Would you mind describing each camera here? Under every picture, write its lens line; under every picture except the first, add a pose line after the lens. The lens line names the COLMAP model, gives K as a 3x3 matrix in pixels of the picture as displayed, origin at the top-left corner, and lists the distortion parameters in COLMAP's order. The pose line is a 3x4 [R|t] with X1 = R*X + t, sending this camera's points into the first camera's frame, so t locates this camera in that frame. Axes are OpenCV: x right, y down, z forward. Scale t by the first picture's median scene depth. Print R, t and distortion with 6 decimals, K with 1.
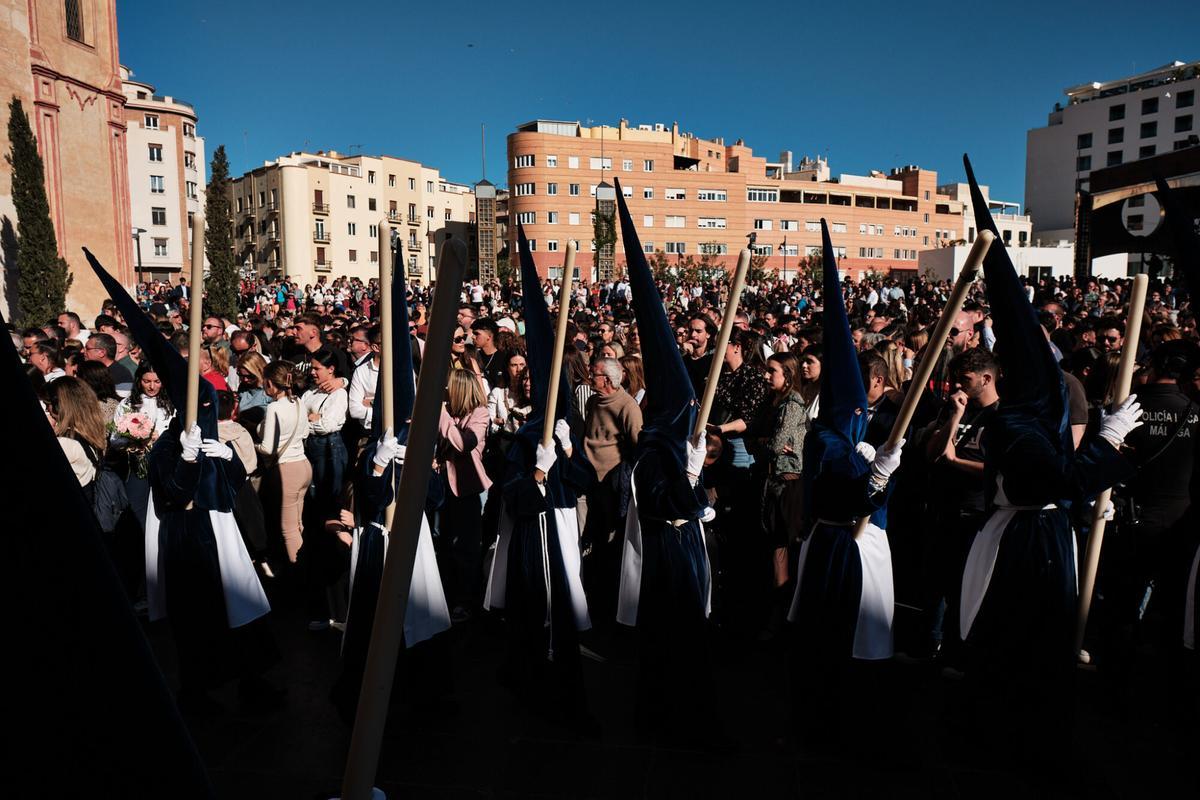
lens RADIAL K [[842.6, 0, 589.7], [0, 842.6, 401.9], [0, 0, 1]] dist [-0.012800, 0.008782]
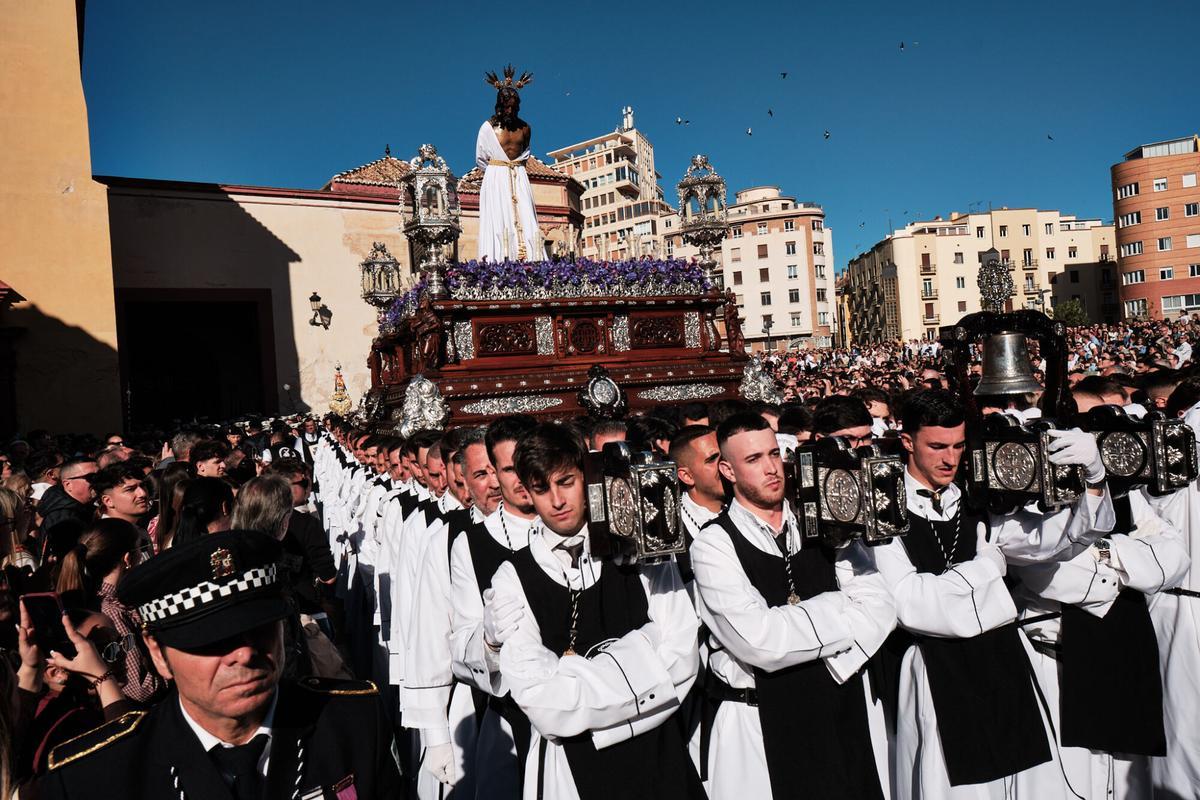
lens RADIAL K [[842.6, 0, 608.1], [0, 842.6, 387.5], [0, 0, 1]] dist [-0.012800, 0.008782]
pose [[0.668874, -0.037806, -0.742414, 0.227356], [-0.011234, 0.998078, -0.060947, 0.003042], [0.743291, 0.049106, 0.667164, -0.068736]]
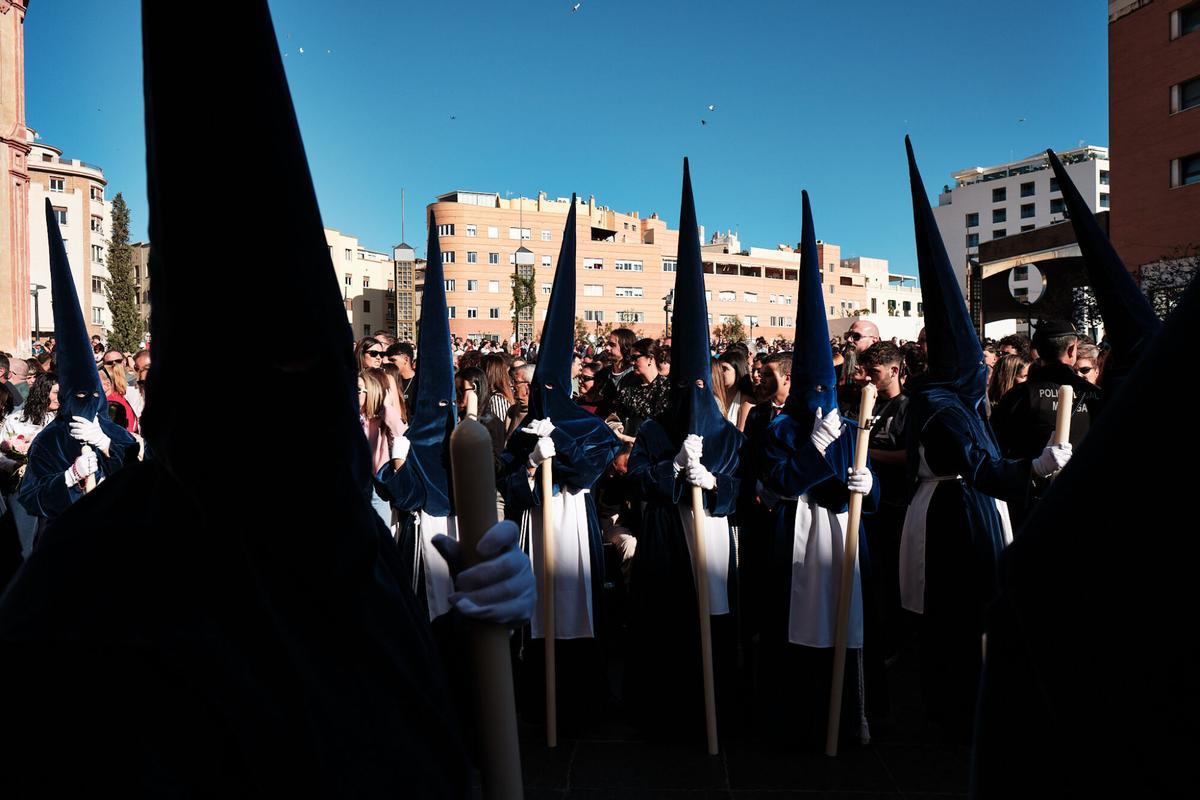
lens RADIAL K [[842.6, 0, 588.7], [0, 842.6, 394.0], [0, 0, 1]] dist [-0.012800, 0.008782]
pose [[0.995593, -0.003303, 0.093722, 0.000009], [0.011904, 0.995746, -0.091369, 0.004120], [-0.093021, 0.092082, 0.991397, 0.000406]]
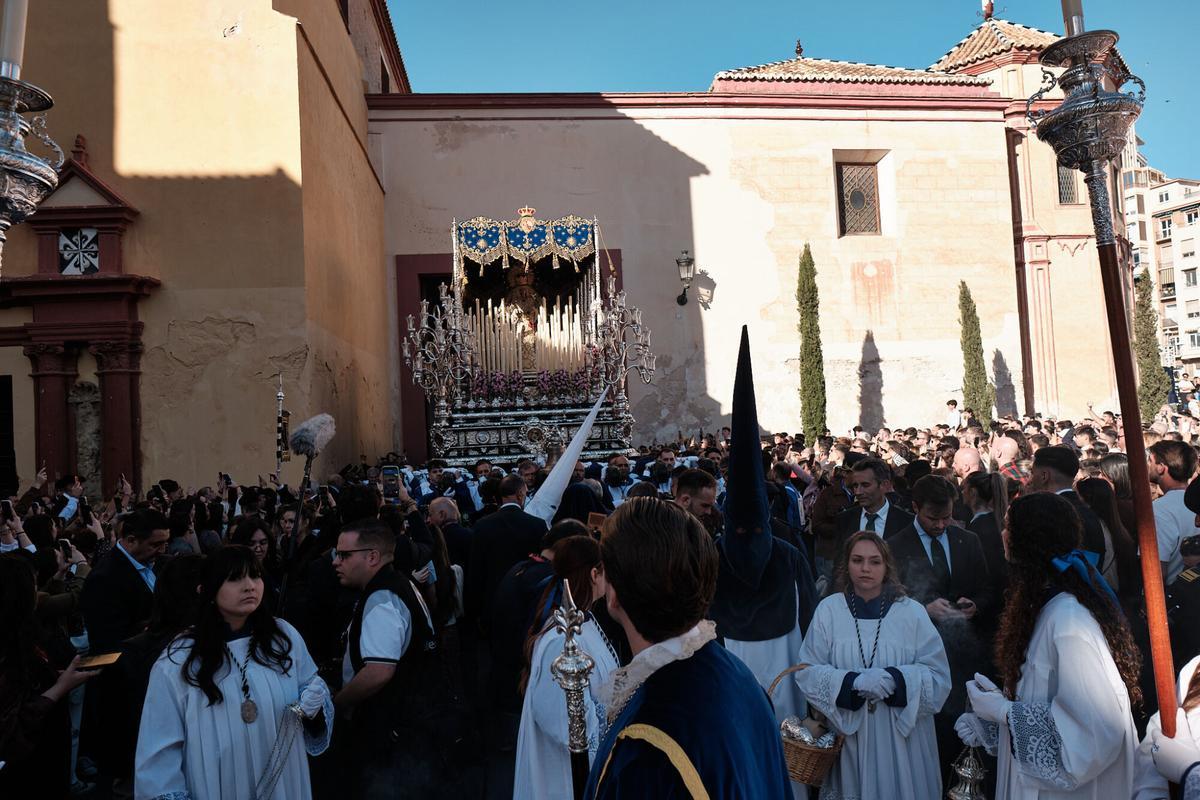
lens RADIAL K [[842.6, 0, 608.7], [0, 842.6, 404.3], [0, 0, 1]] dist [-0.012800, 0.008782]
pose [[0.266713, -0.044717, -0.962738, 0.086579], [-0.048050, 0.997064, -0.059623, -0.002763], [0.962577, 0.062161, 0.263781, 0.000063]]
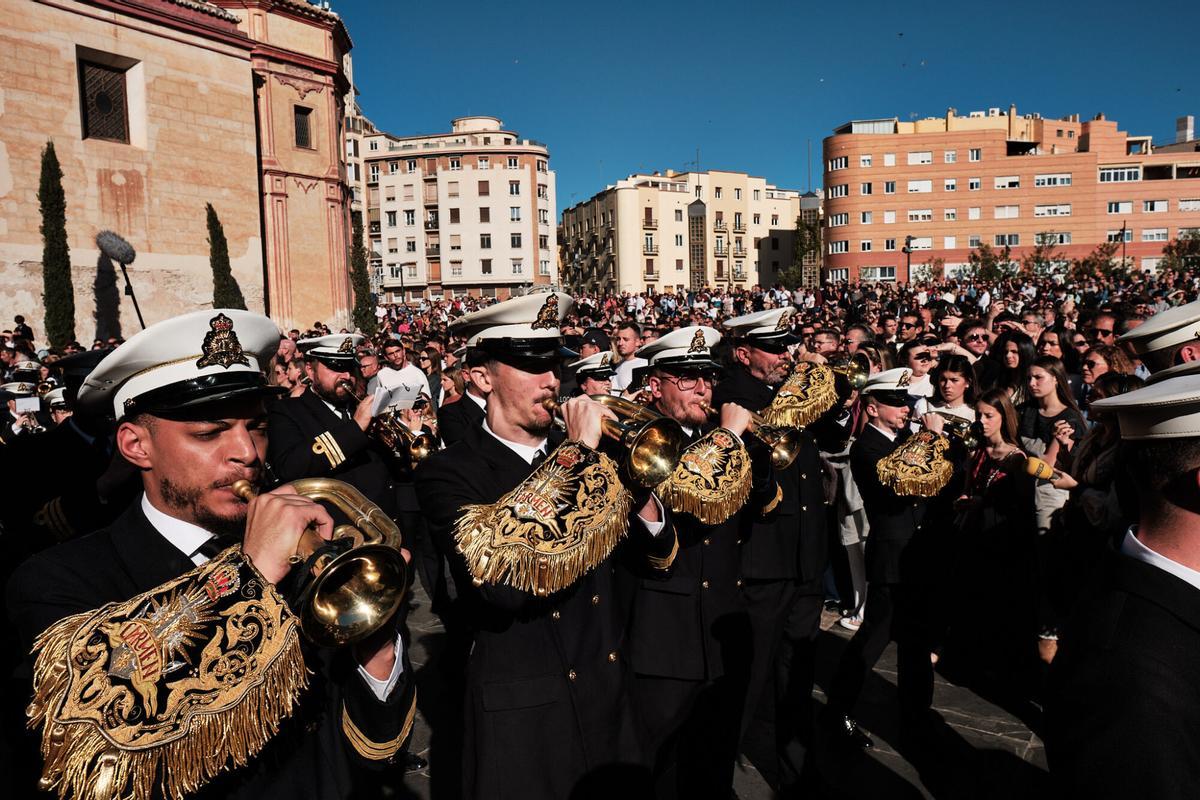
lens RADIAL K [[842.6, 0, 605.9], [0, 842.6, 384.8], [0, 0, 1]] dist [-0.012800, 0.008782]
pose [[0.903511, 0.013192, -0.428363, 0.105648], [-0.021971, 0.999638, -0.015557, 0.000514], [0.428002, 0.023467, 0.903473, -0.022416]]
